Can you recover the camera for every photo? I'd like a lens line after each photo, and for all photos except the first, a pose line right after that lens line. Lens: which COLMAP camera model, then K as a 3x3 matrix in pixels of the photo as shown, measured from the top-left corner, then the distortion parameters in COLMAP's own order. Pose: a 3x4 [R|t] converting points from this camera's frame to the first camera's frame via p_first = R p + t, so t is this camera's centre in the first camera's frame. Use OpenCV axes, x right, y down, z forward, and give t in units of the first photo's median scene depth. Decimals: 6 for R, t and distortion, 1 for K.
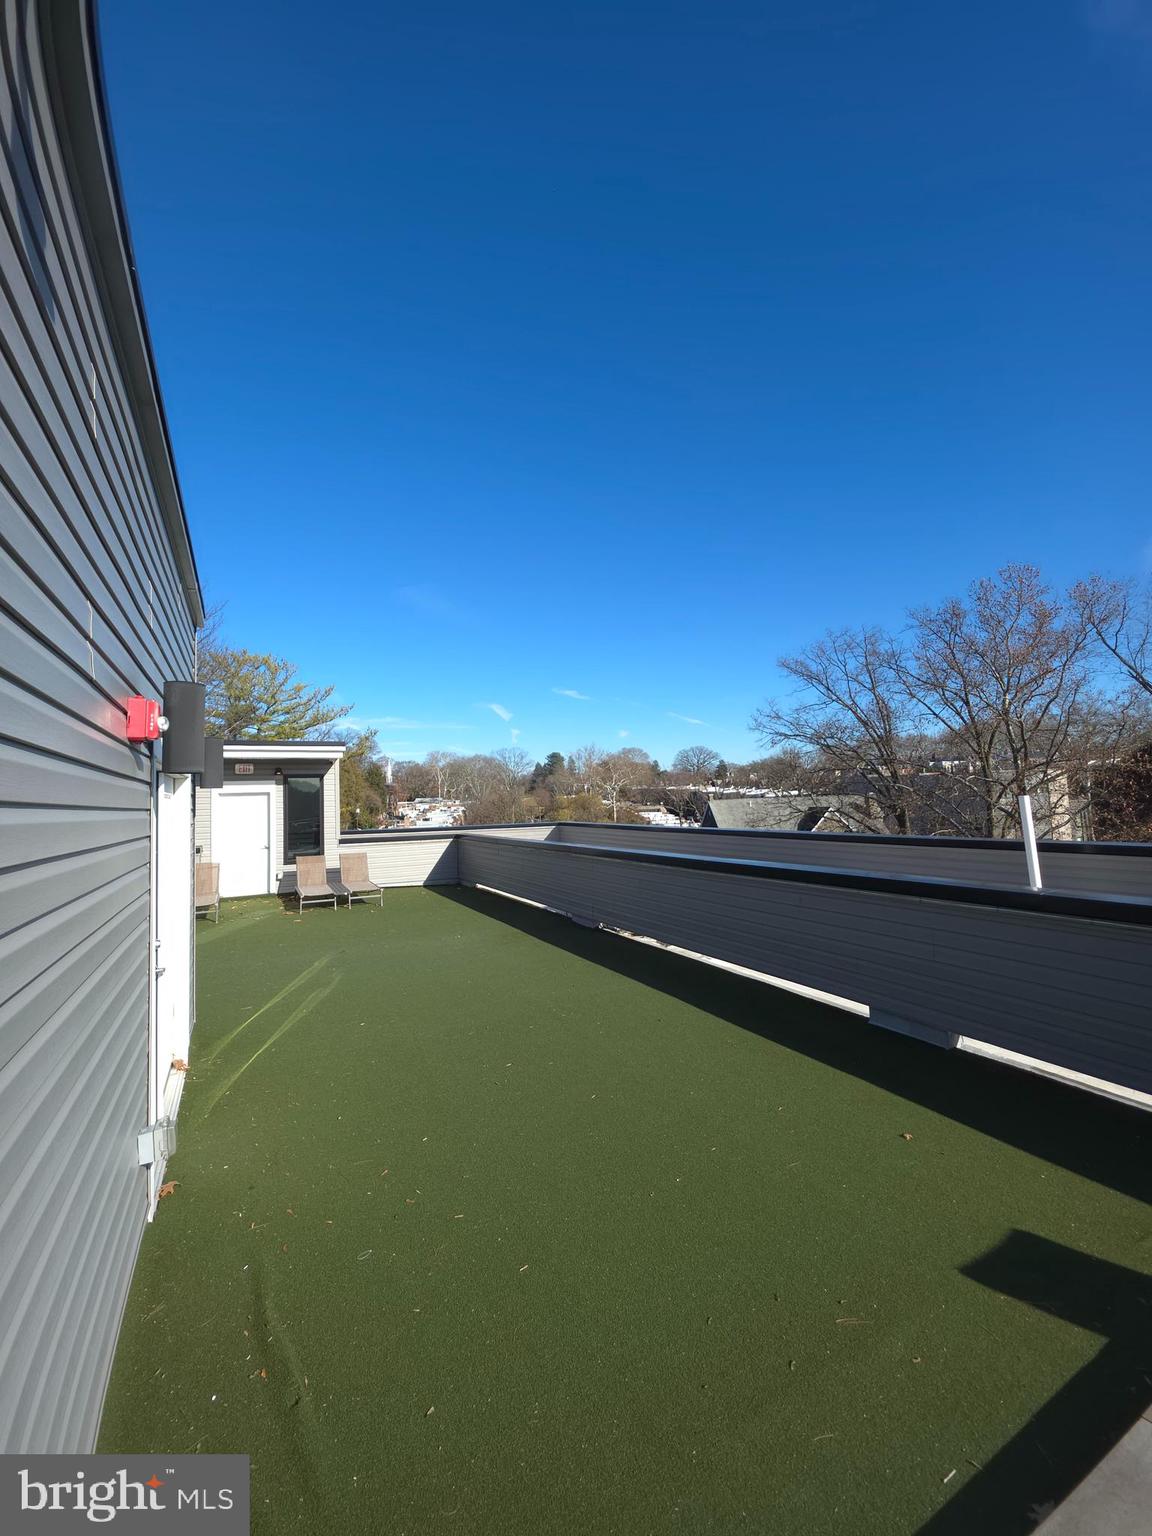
lens RADIAL K [[608.1, 0, 577.6], [0, 608.1, 764.7], [0, 0, 1]] dist [0.011970, -0.007956]
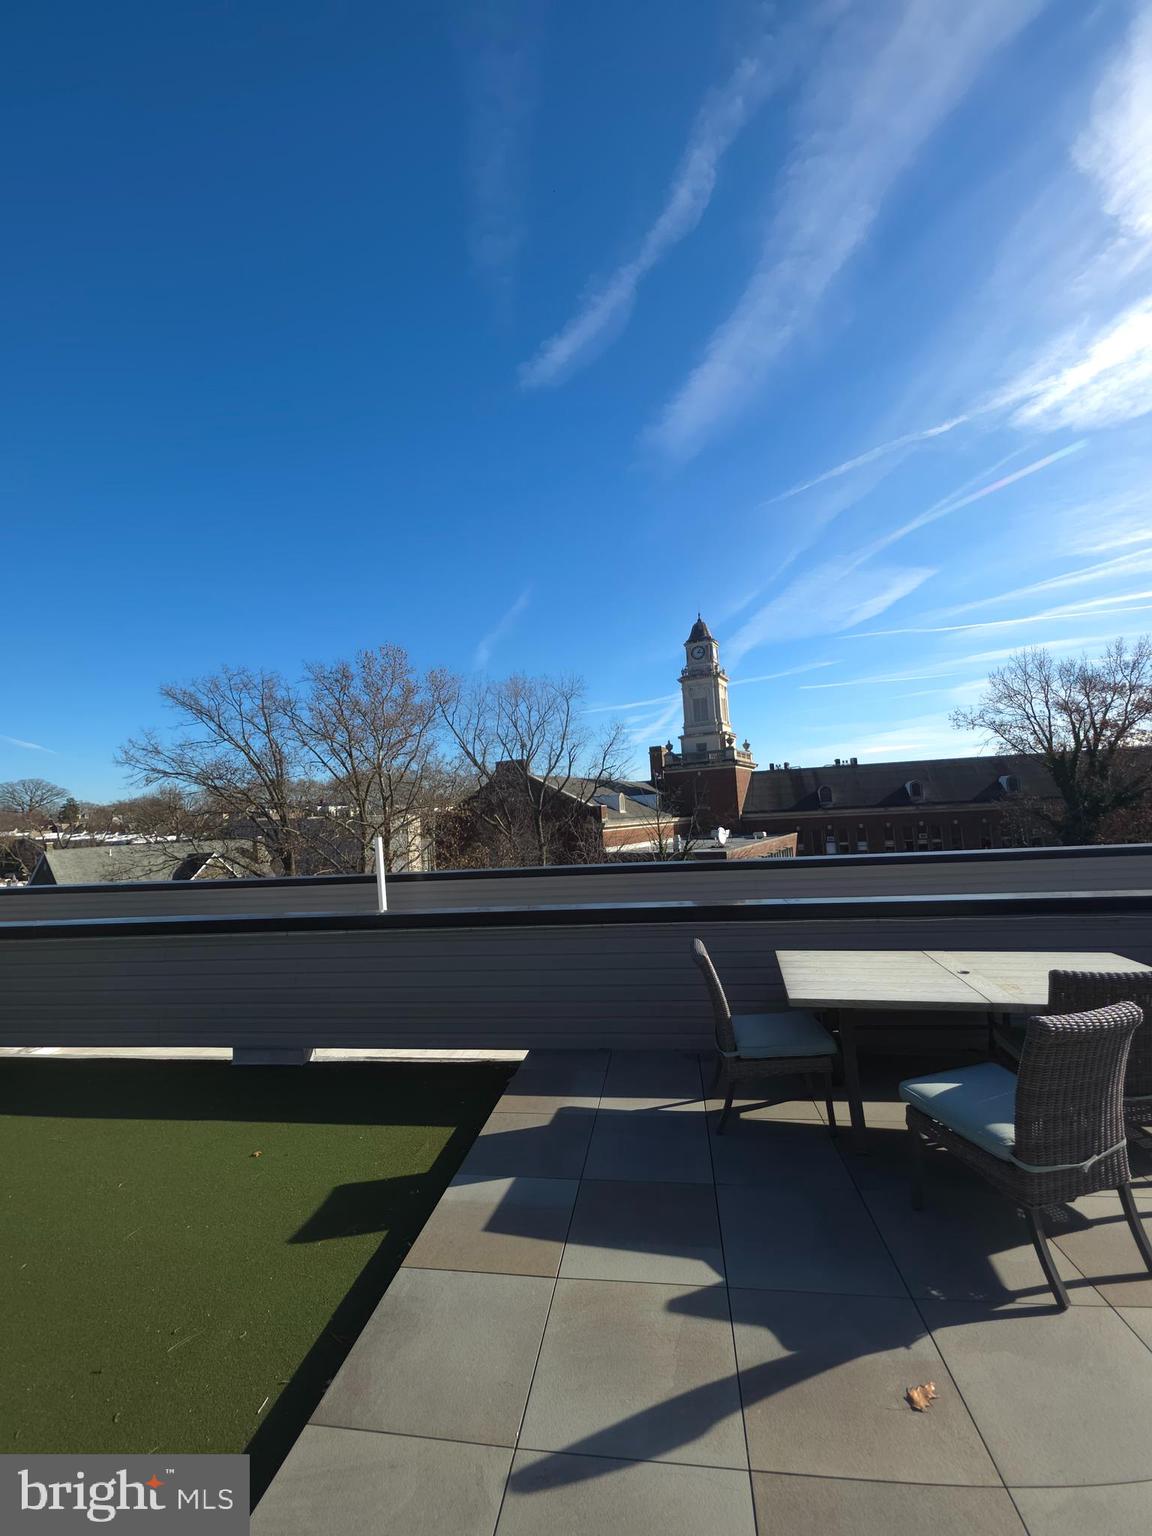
lens RADIAL K [[608.1, 0, 577.6], [0, 608.1, 764.7], [0, 0, 1]] dist [0.011970, -0.007956]
pose [[0.601952, 0.076122, 0.794896, -0.002967], [-0.019697, 0.996559, -0.080517, -0.000699], [-0.798289, 0.032810, 0.601380, -0.011413]]
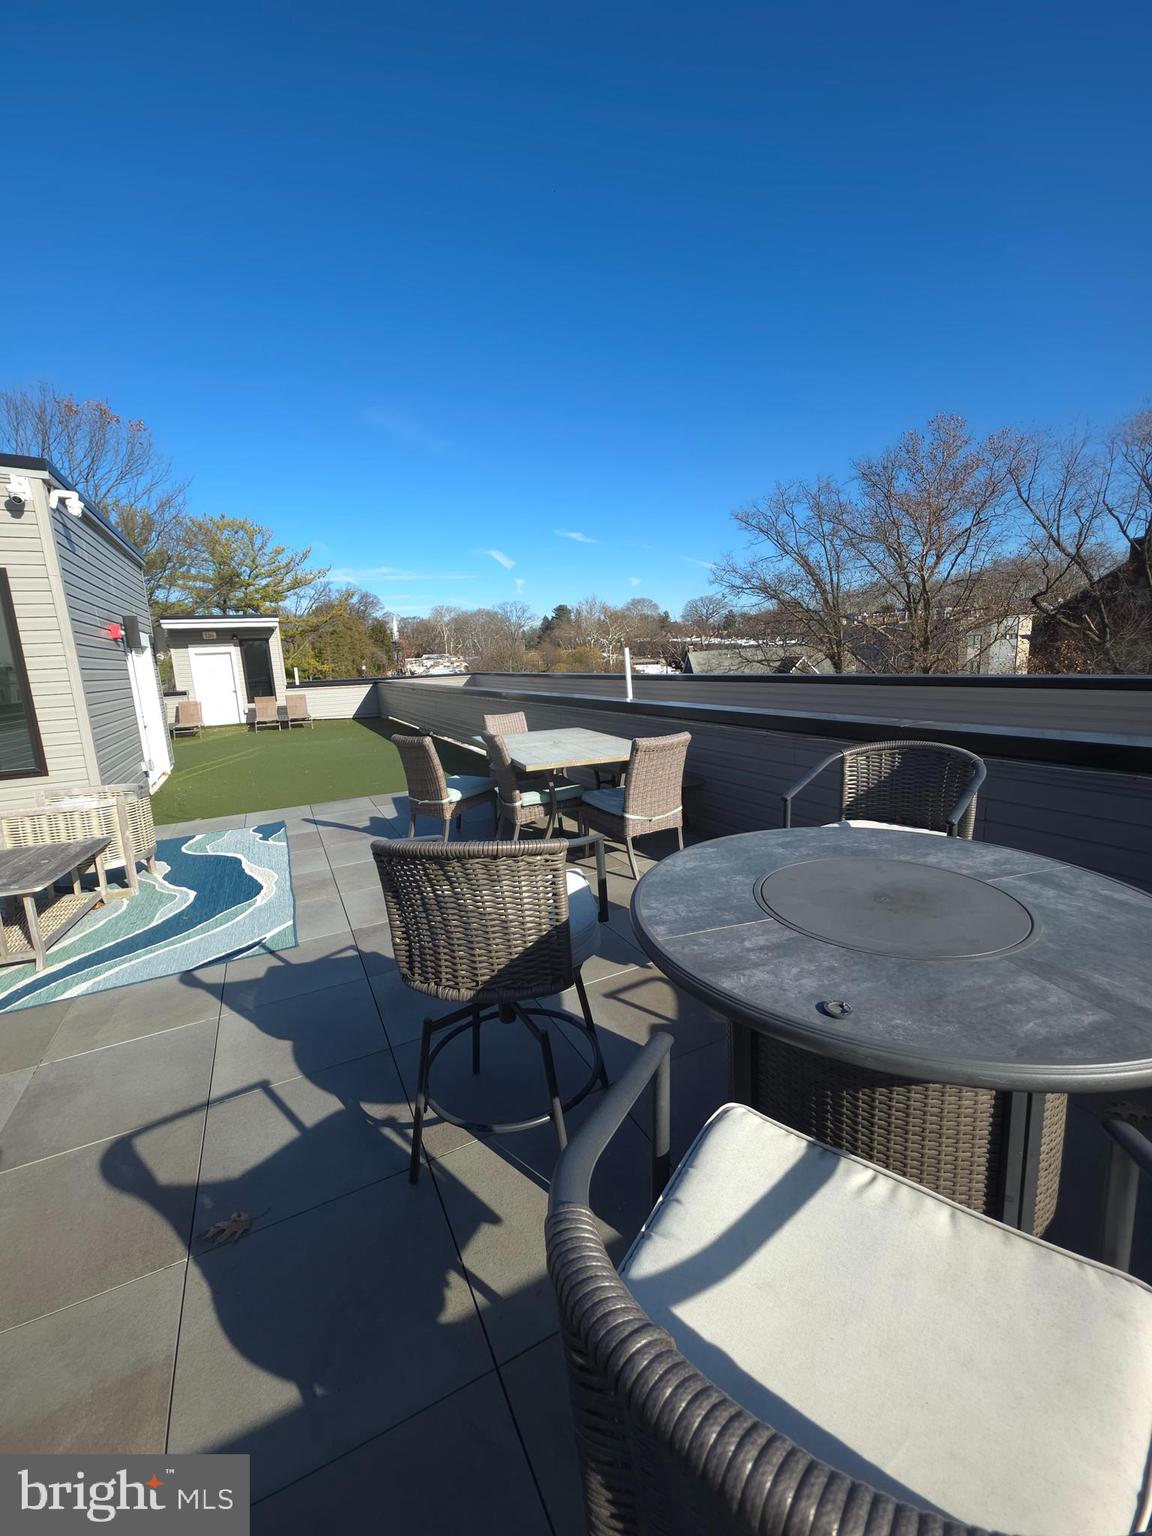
lens RADIAL K [[608.1, 0, 577.6], [0, 608.1, 764.7], [0, 0, 1]] dist [0.011970, -0.007956]
pose [[0.999586, -0.011681, -0.026280, 0.109145], [0.017553, 0.971654, 0.235756, -0.006811], [0.022781, -0.236120, 0.971457, -0.135922]]
